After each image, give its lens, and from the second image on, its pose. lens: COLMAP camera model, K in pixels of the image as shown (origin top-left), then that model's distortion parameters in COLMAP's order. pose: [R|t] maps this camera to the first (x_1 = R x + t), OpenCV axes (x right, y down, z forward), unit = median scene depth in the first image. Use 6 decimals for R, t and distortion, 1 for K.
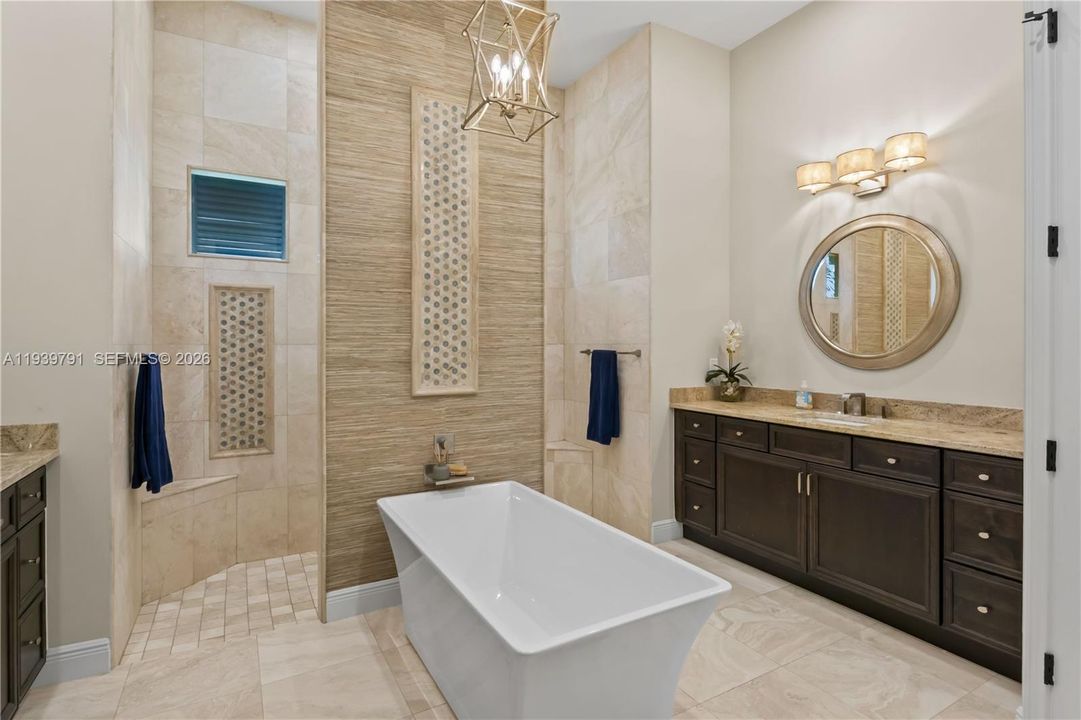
lens RADIAL K [[547.2, 0, 544.8], [0, 547.2, 350.5], [0, 0, 1]] dist [-0.003231, 0.000647]
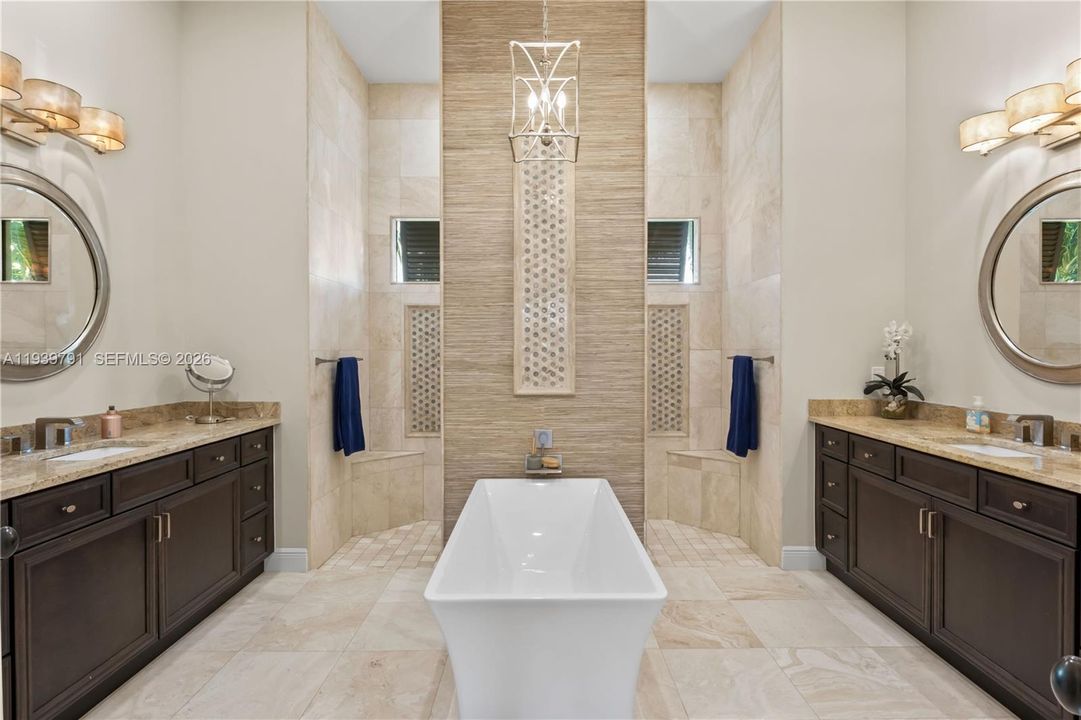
lens RADIAL K [[547.2, 0, 550.3], [0, 547.2, 361.3], [0, 0, 1]] dist [-0.003231, 0.000647]
pose [[0.871670, 0.009314, -0.490005, 0.349048], [-0.004732, 0.999933, 0.010589, -0.000153], [0.490071, -0.006911, 0.871655, 0.025794]]
